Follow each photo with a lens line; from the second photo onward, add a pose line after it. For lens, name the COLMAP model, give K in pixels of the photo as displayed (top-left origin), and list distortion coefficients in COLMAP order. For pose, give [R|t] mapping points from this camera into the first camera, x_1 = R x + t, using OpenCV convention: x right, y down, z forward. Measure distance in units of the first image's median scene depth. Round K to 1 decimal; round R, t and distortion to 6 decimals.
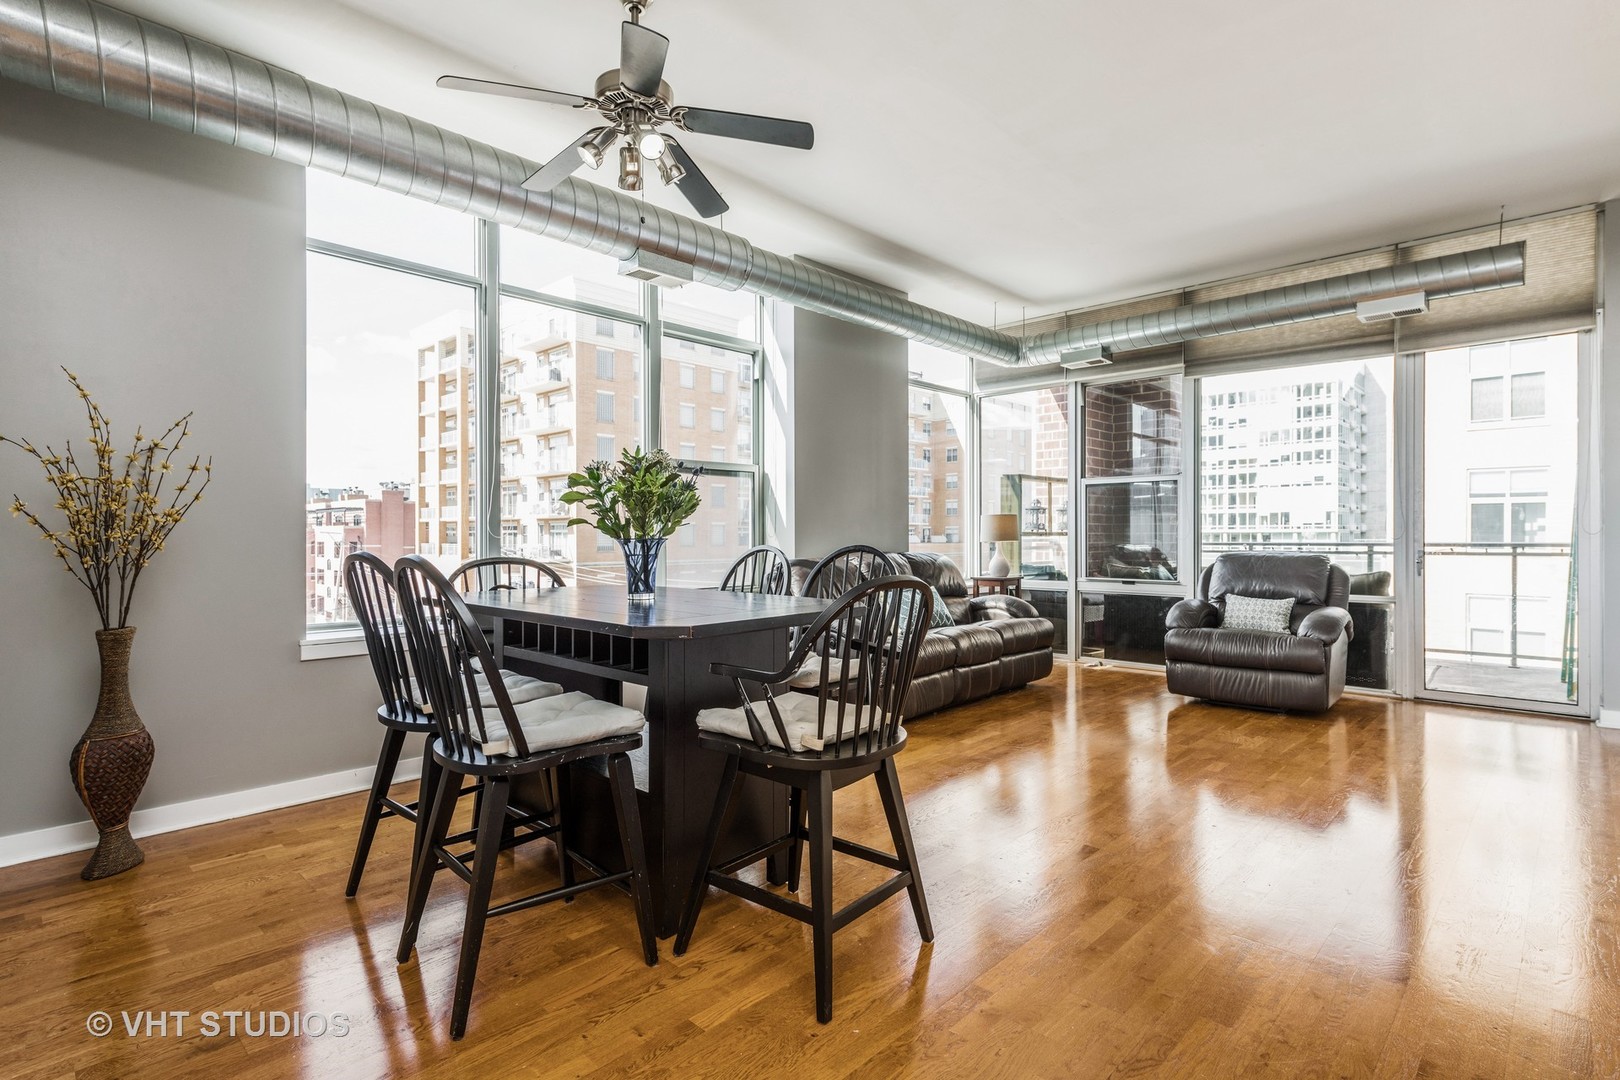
lens RADIAL K [[830.8, 0, 808.8], [0, 830.8, 547.3], [0, 0, 1]] dist [-0.000204, -0.002102]
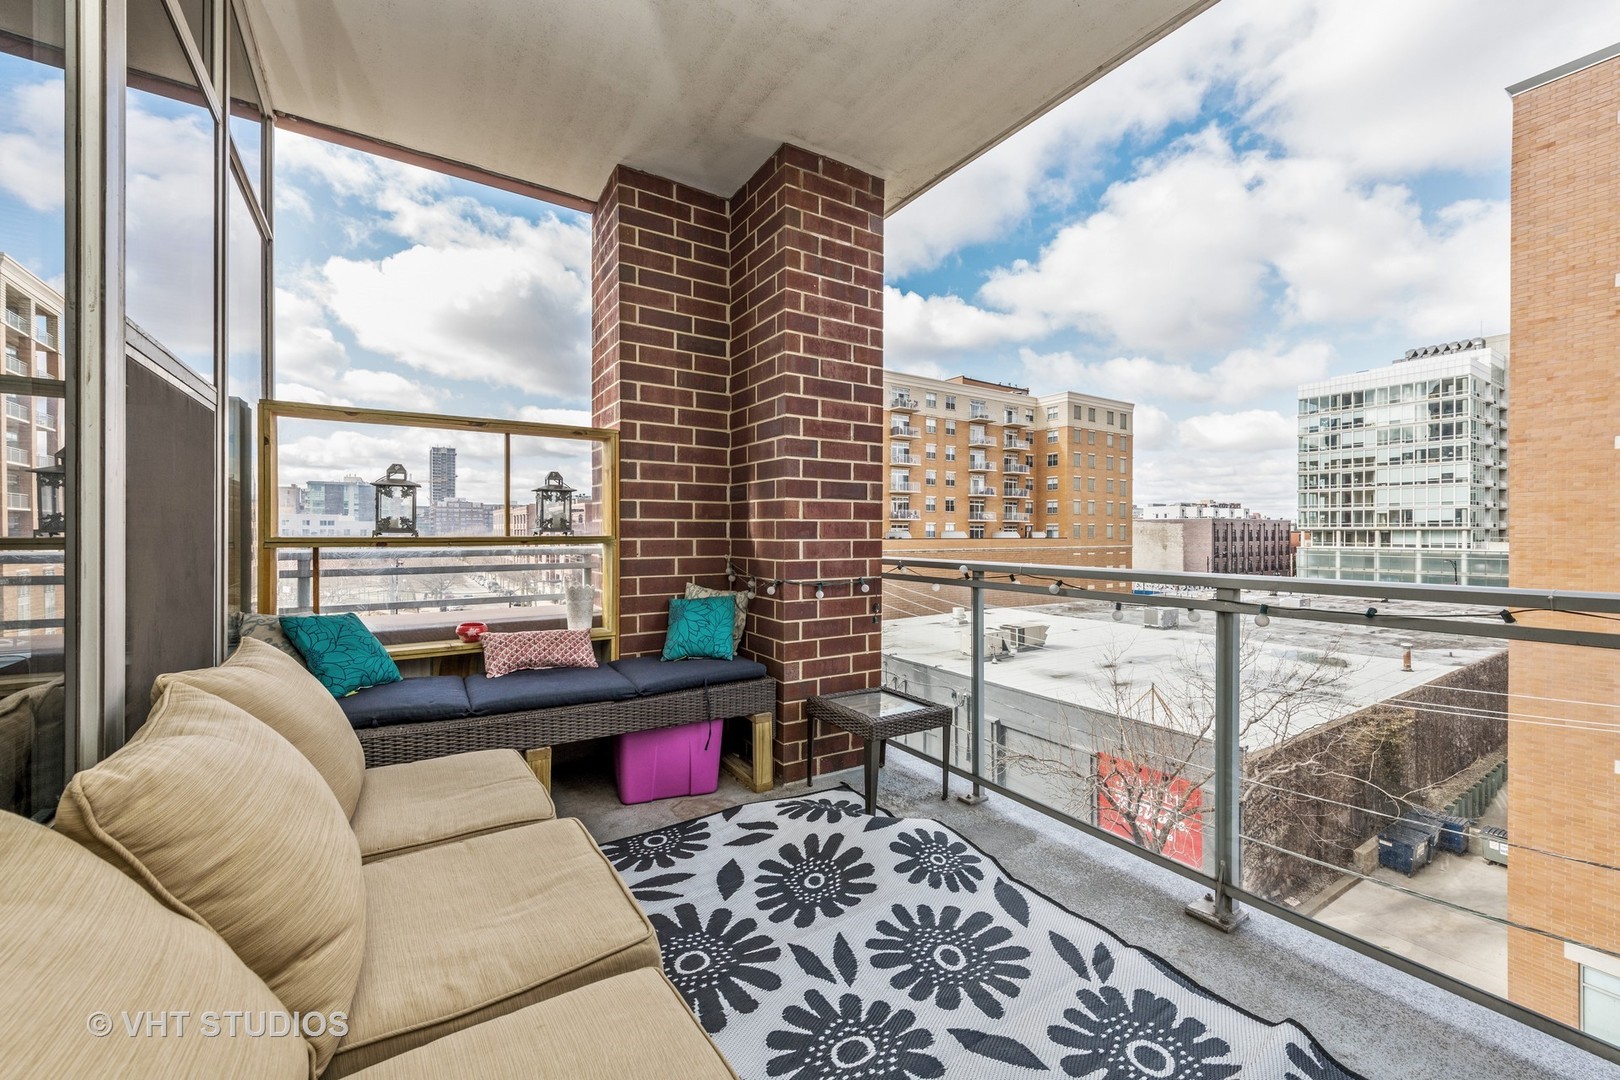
lens RADIAL K [[646.9, 0, 810.9], [0, 646.9, 536.7], [0, 0, 1]] dist [-0.002481, -0.000212]
pose [[0.971656, 0.005382, -0.236339, 0.656044], [-0.006536, 0.999970, -0.004096, -0.021193], [0.236310, 0.005525, 0.971662, 0.810407]]
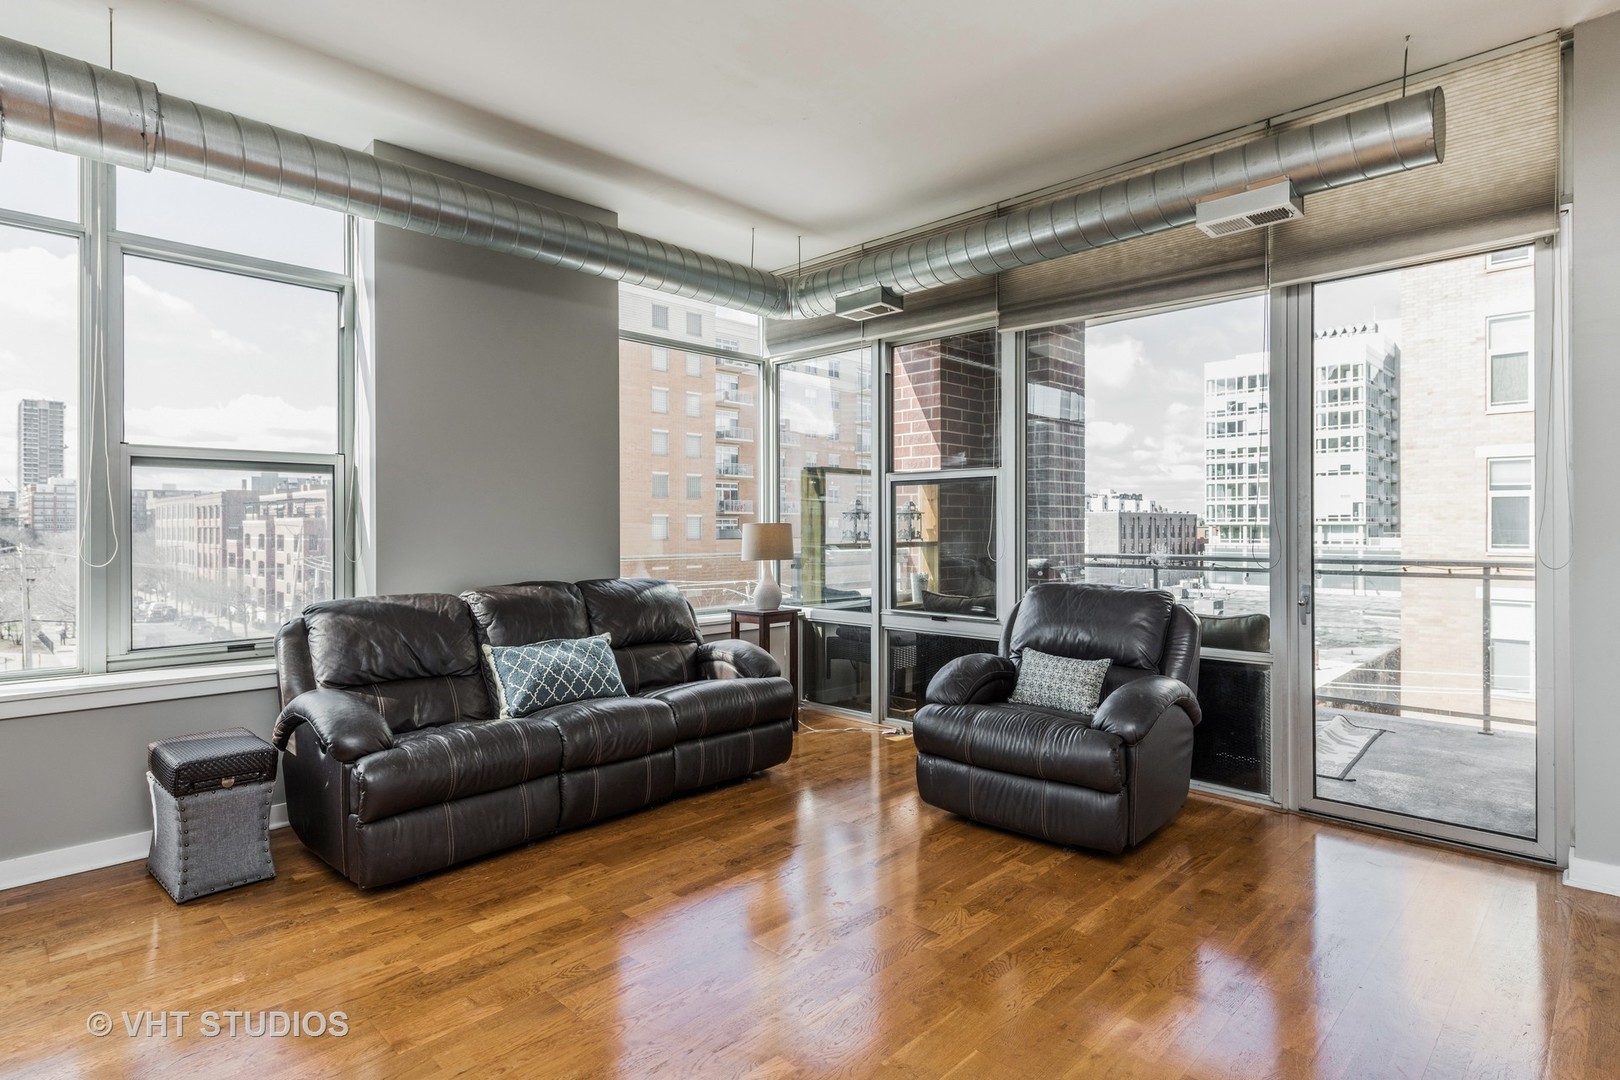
lens RADIAL K [[866.9, 0, 810.8], [0, 866.9, 532.2], [0, 0, 1]] dist [-0.001770, -0.000798]
pose [[0.999944, 0.000586, -0.010595, 0.273384], [-0.000666, 0.999971, -0.007542, -0.025448], [0.010590, 0.007549, 0.999915, 0.241484]]
